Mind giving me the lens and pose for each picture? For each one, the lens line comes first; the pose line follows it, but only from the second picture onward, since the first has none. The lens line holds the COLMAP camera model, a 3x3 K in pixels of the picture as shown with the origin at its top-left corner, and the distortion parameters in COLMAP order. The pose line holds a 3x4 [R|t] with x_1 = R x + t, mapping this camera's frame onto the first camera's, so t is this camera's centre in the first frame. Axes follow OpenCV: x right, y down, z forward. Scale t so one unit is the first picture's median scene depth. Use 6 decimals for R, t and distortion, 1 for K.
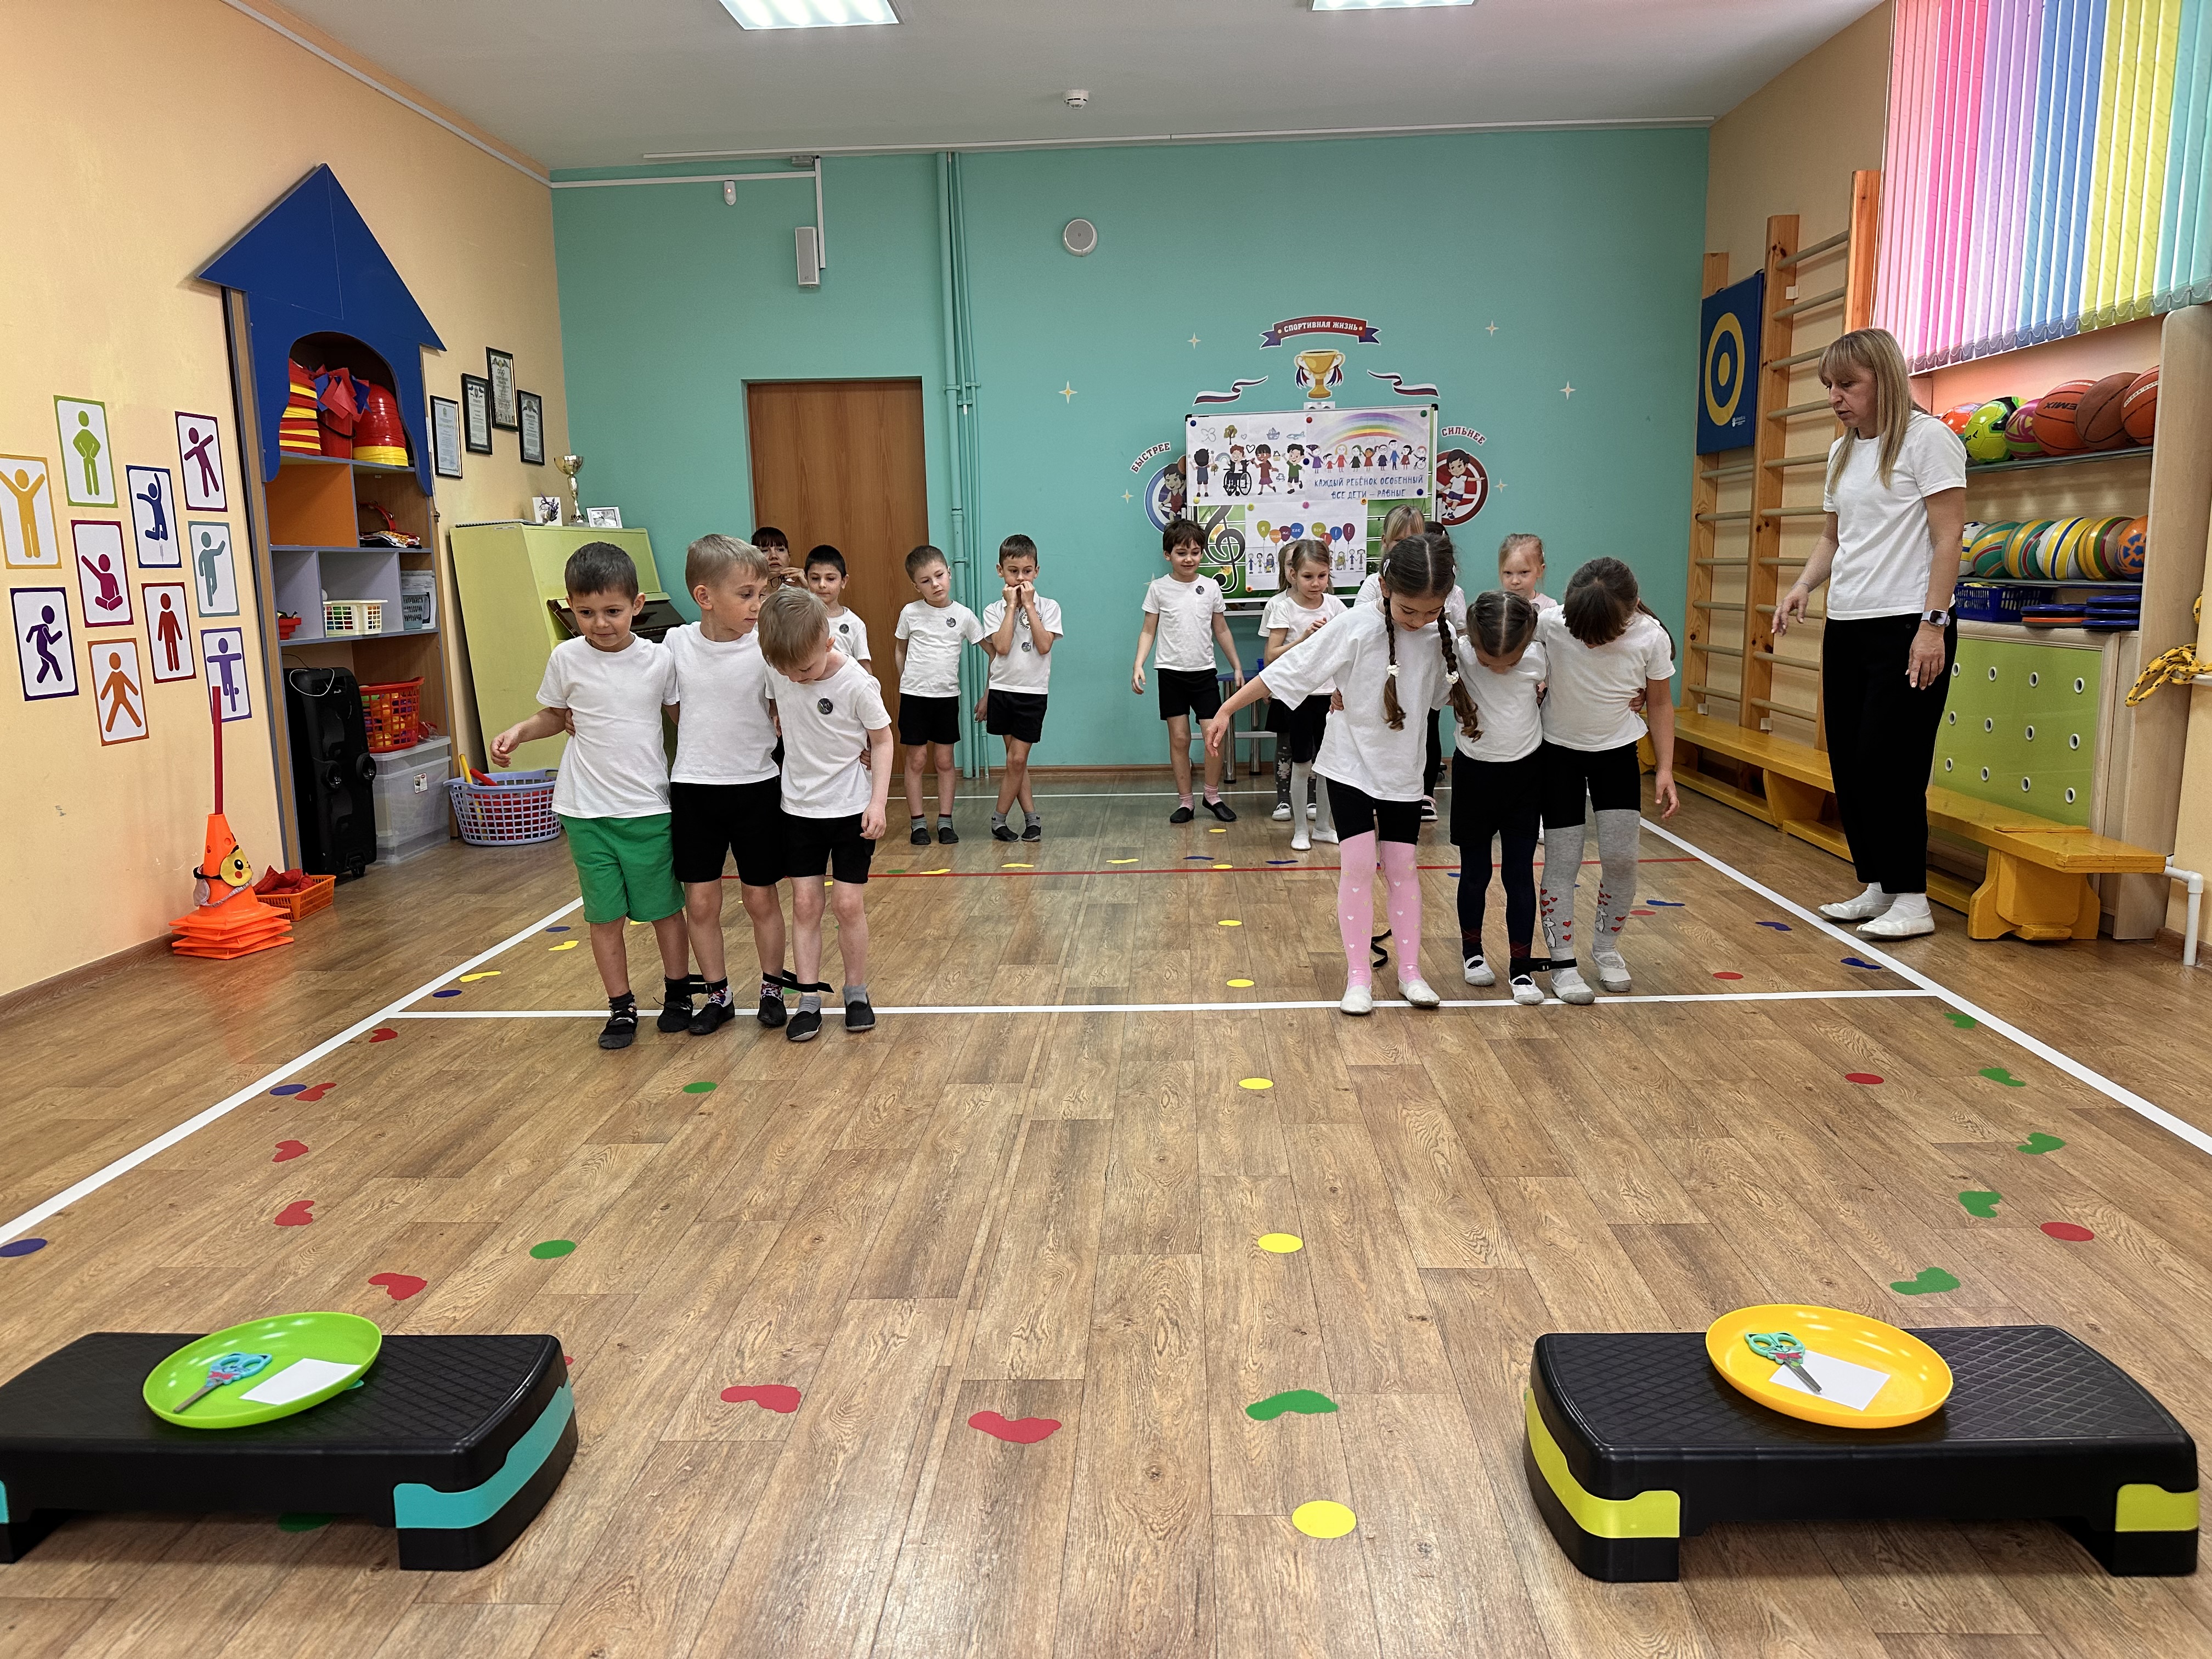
lens RADIAL K [[1571.6, 0, 1103.3], [0, 1571.6, 837.8], [0, 0, 1]] dist [0.045956, -0.029051]
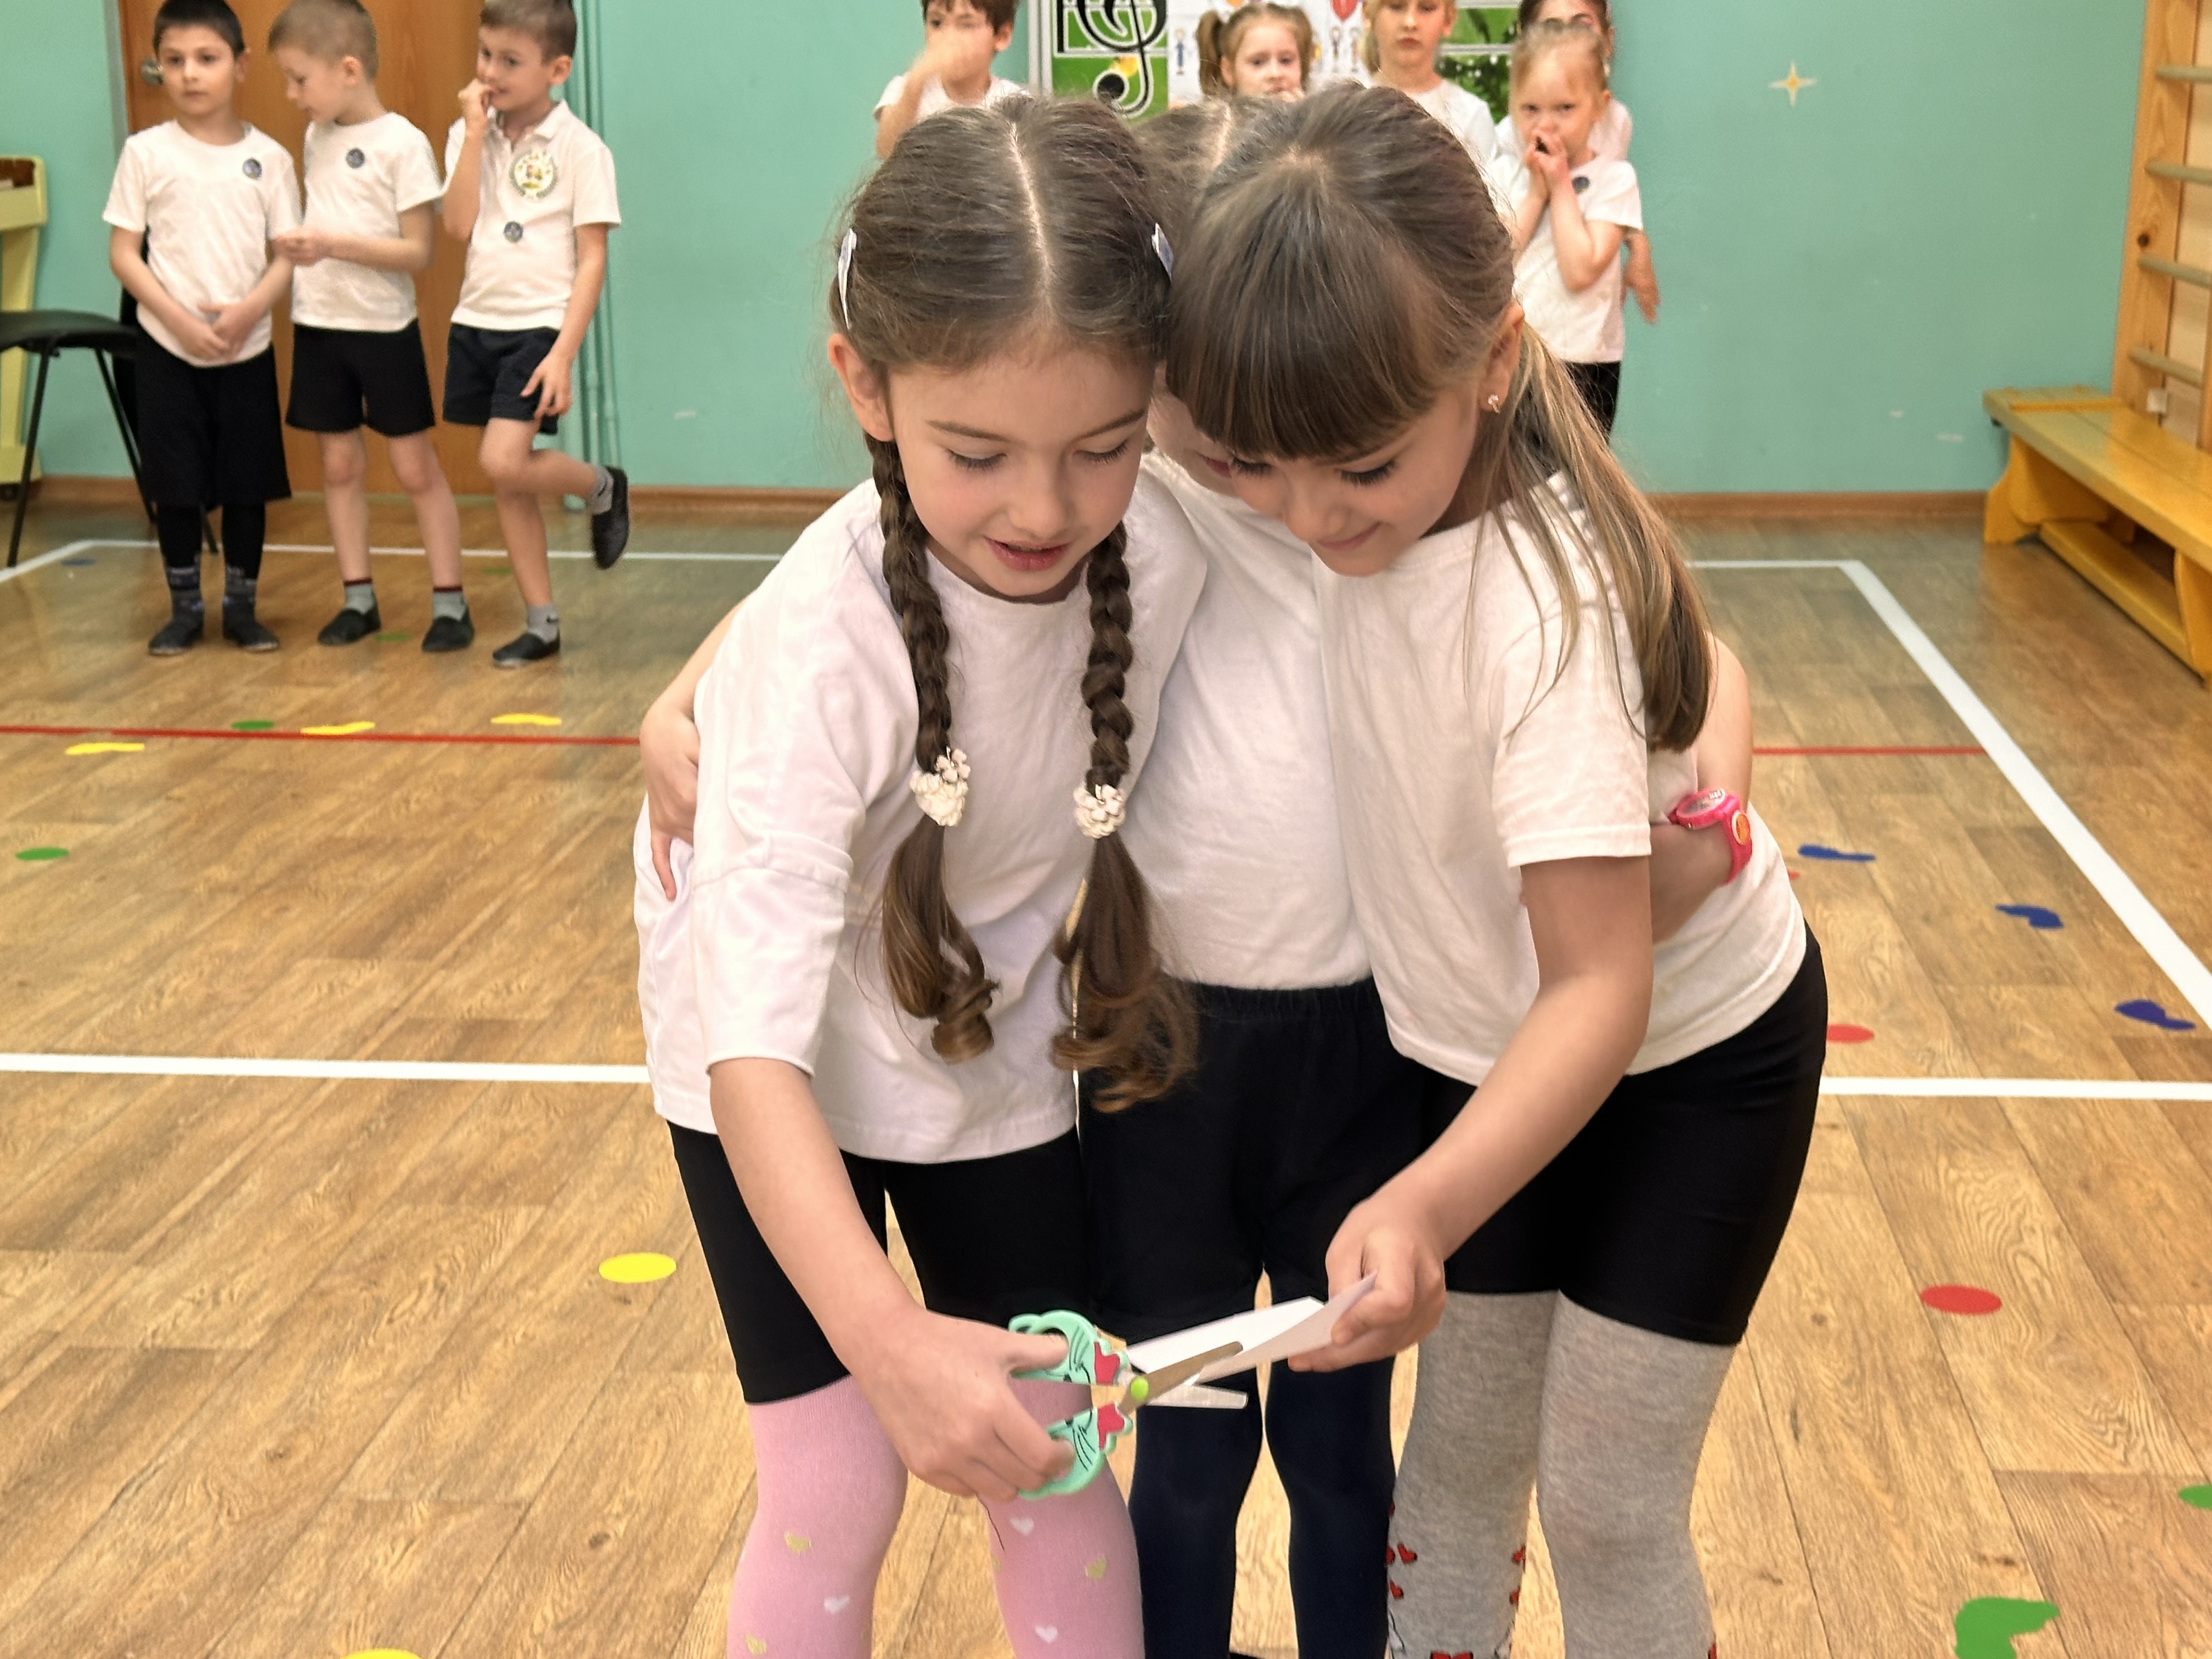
lens RADIAL K [[3272.7, 0, 1109.1], [0, 3272.7, 835.6], [0, 0, 1]] dist [0.157867, 0.000000]
pose [[0.999457, 0.028954, -0.015753, 0.165948], [-0.027818, 0.997290, 0.068108, -0.024087], [0.017682, -0.067633, 0.997554, 0.046629]]
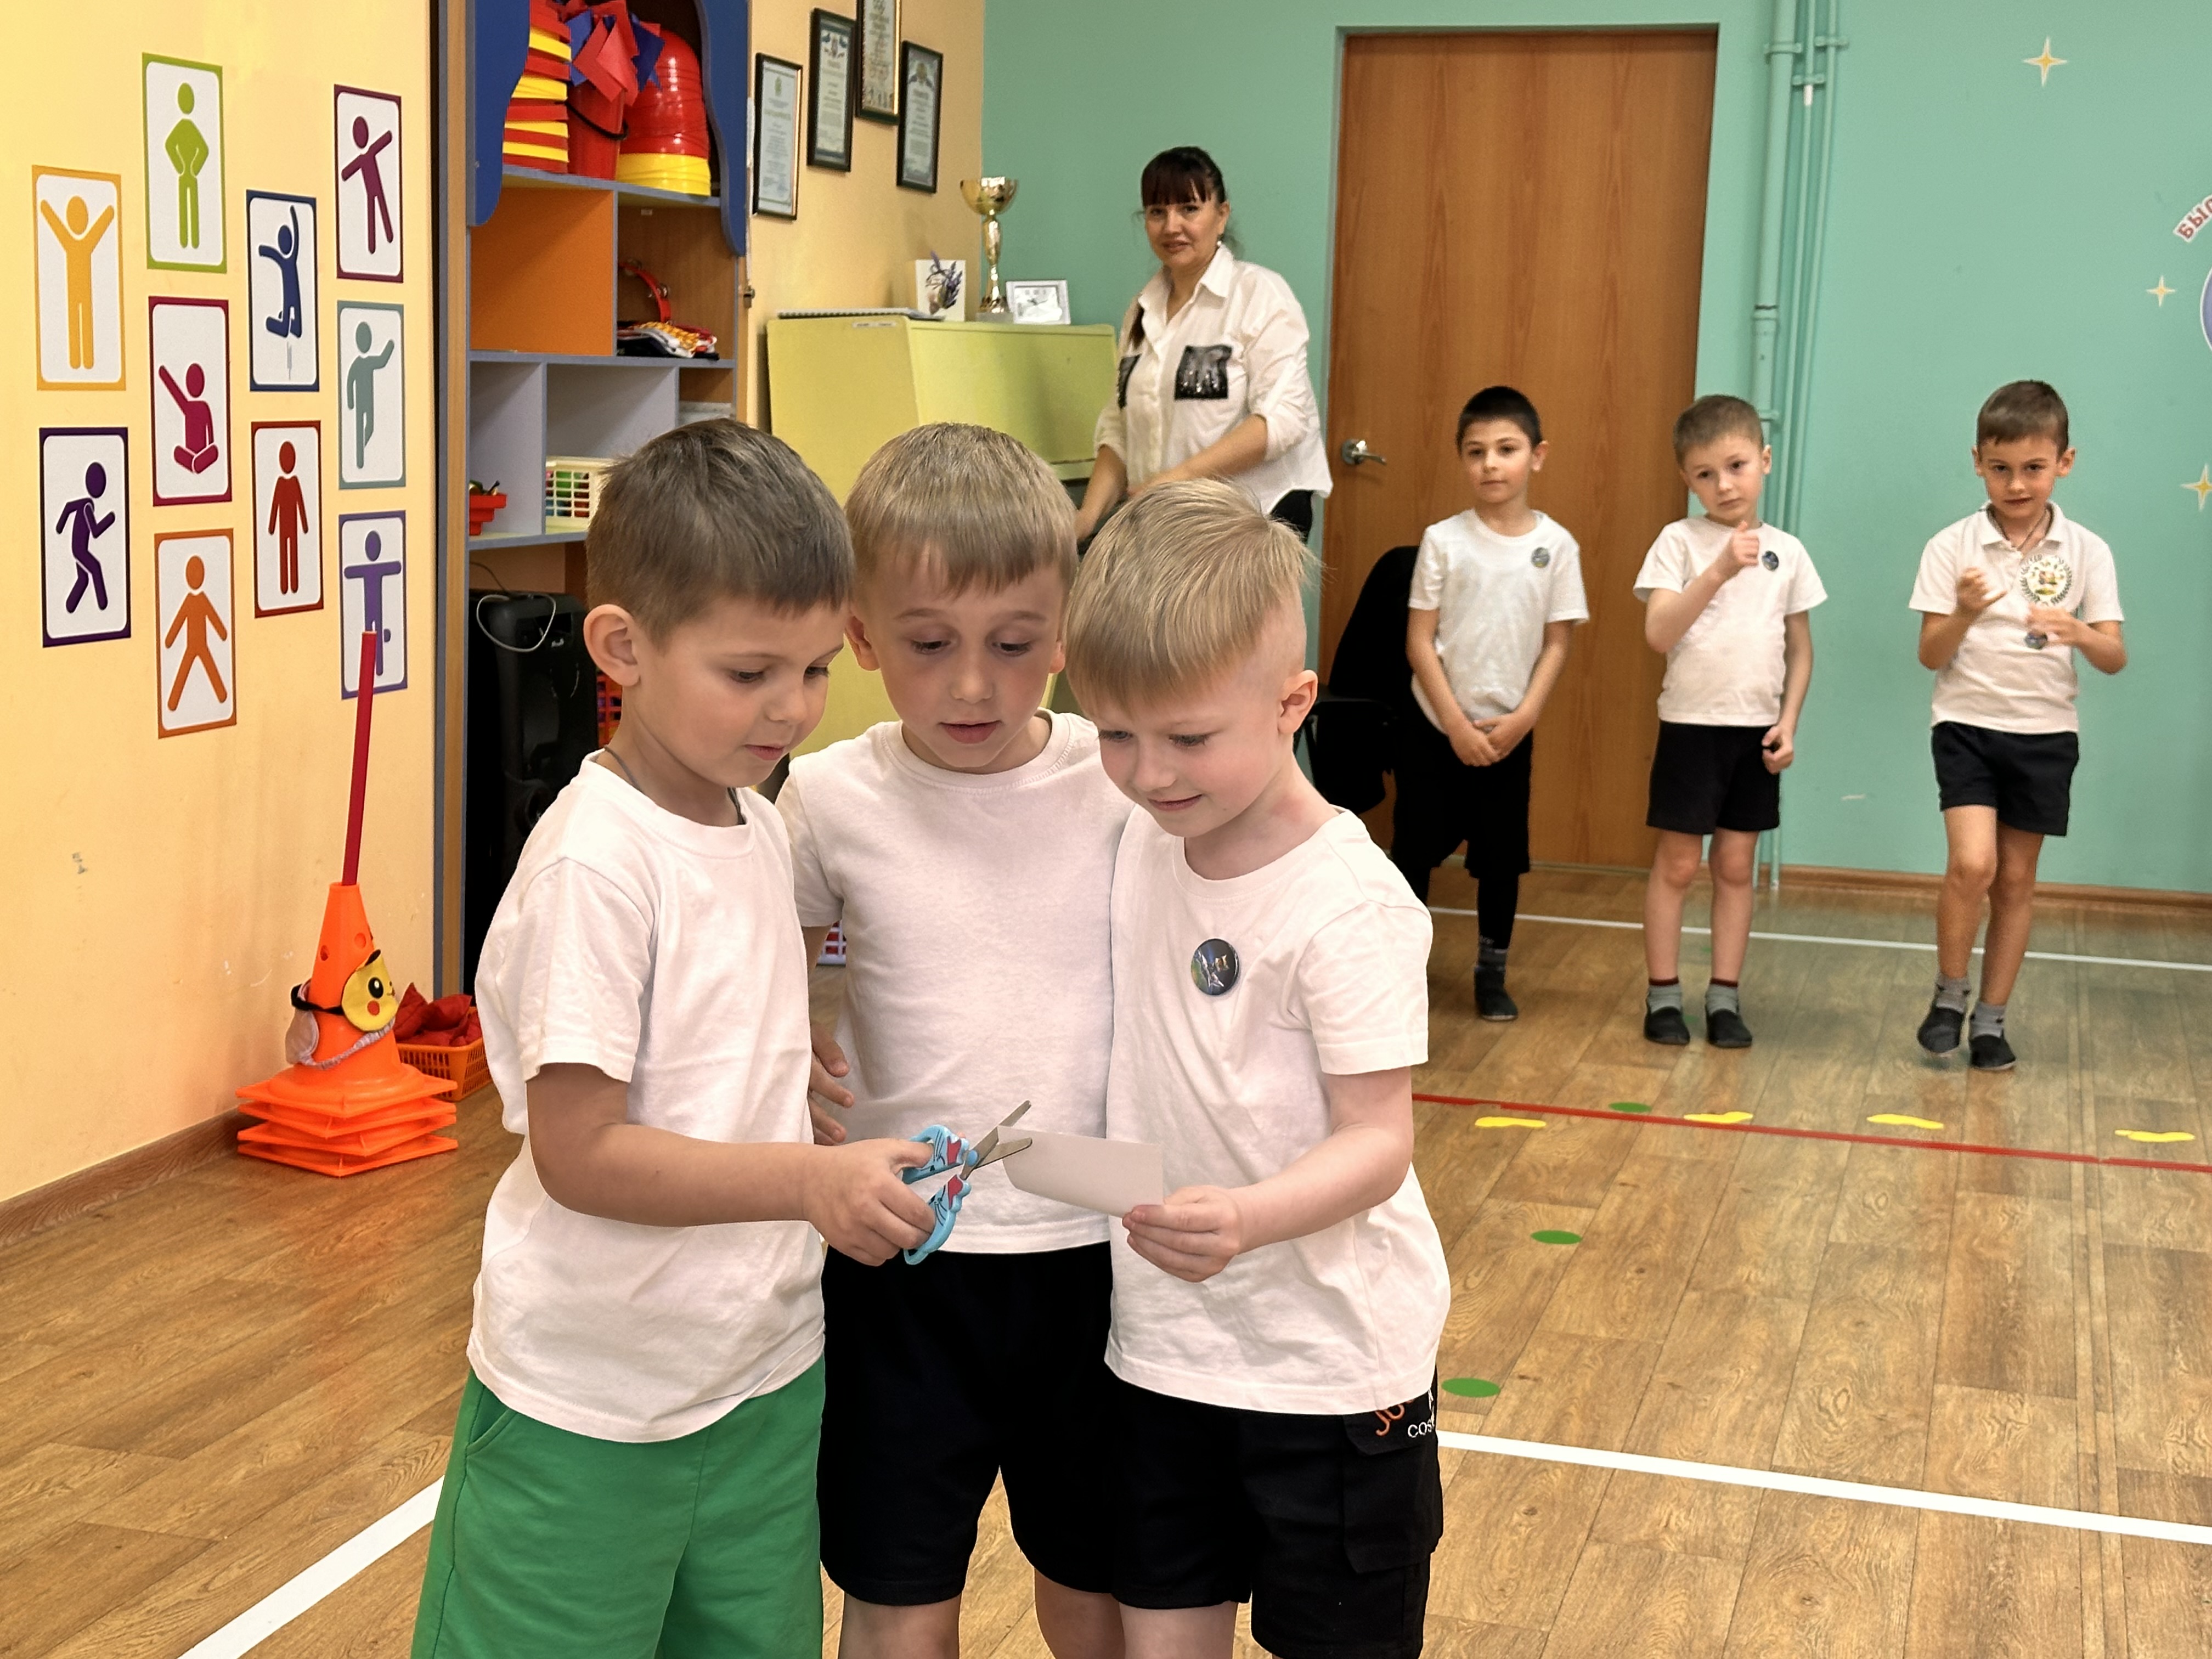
lens RADIAL K [[3272.7, 0, 1113.7], [0, 3272.7, 830.6], [0, 0, 1]] dist [0.157867, 0.000000]
pose [[0.970296, 0.080878, -0.228001, -0.082601], [-0.088993, 0.995705, -0.025520, -0.026511], [0.224958, 0.045052, 0.973326, 0.034091]]
